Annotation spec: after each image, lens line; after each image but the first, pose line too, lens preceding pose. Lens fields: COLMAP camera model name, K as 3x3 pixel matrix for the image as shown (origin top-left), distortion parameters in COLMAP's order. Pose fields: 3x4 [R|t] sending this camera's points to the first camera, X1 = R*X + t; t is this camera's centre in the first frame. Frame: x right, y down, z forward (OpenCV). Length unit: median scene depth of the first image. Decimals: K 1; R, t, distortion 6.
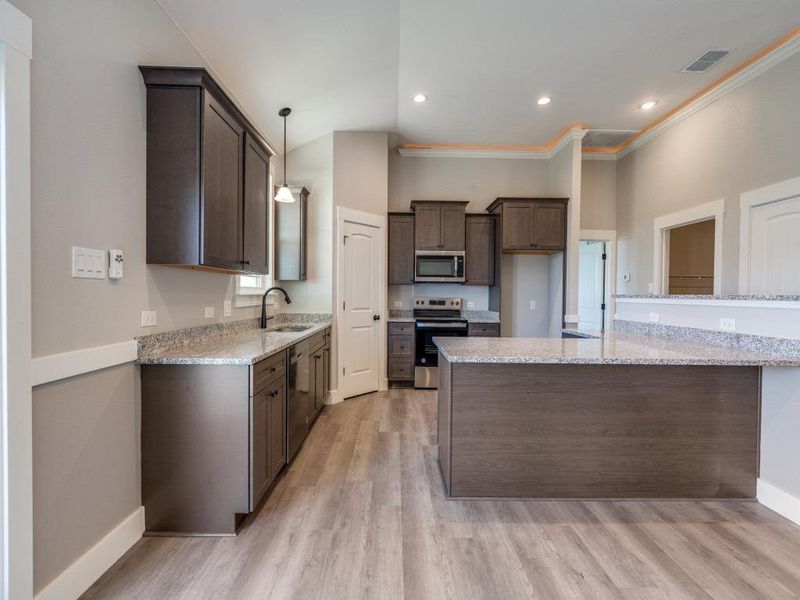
lens RADIAL K [[349.3, 0, 401.4], [0, 349.3, 300.4], [0, 0, 1]] dist [-0.002128, 0.000472]
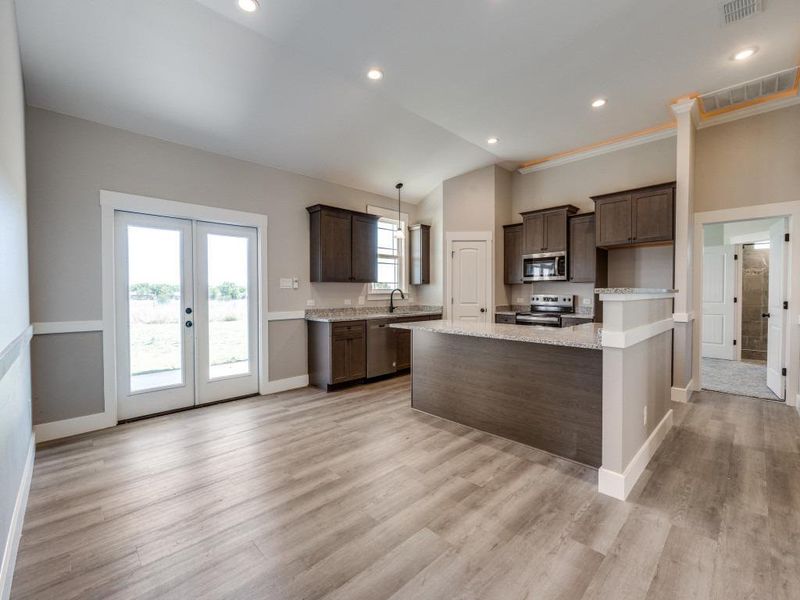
lens RADIAL K [[349.3, 0, 401.5], [0, 349.3, 301.0], [0, 0, 1]] dist [-0.002128, 0.000472]
pose [[0.687958, 0.004834, -0.725735, 0.748830], [-0.002430, 0.999988, 0.004357, 0.010991], [0.725747, -0.001234, 0.687961, -0.134580]]
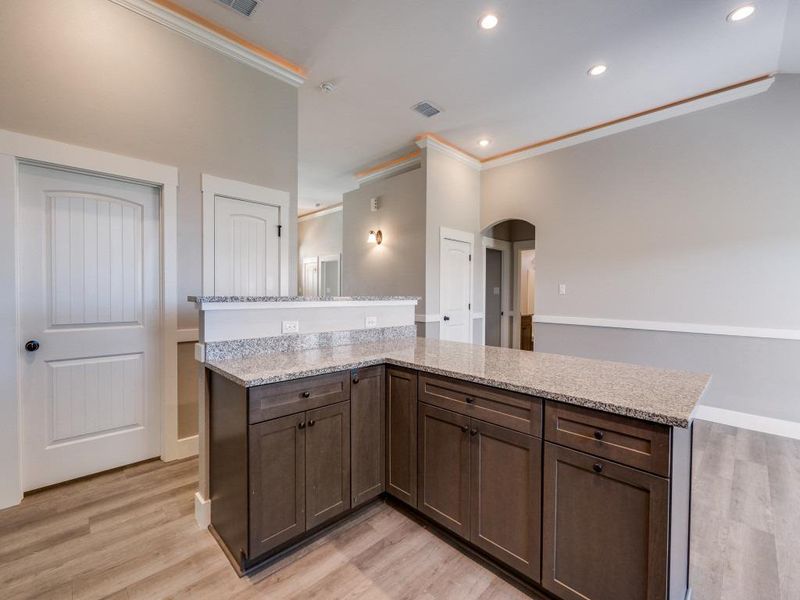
lens RADIAL K [[349.3, 0, 398.0], [0, 349.3, 298.3], [0, 0, 1]] dist [-0.002128, 0.000472]
pose [[-0.689706, -0.029735, 0.723479, 0.023819], [-0.004151, 0.999302, 0.037114, -0.031717], [-0.724078, 0.022594, -0.689348, 1.042682]]
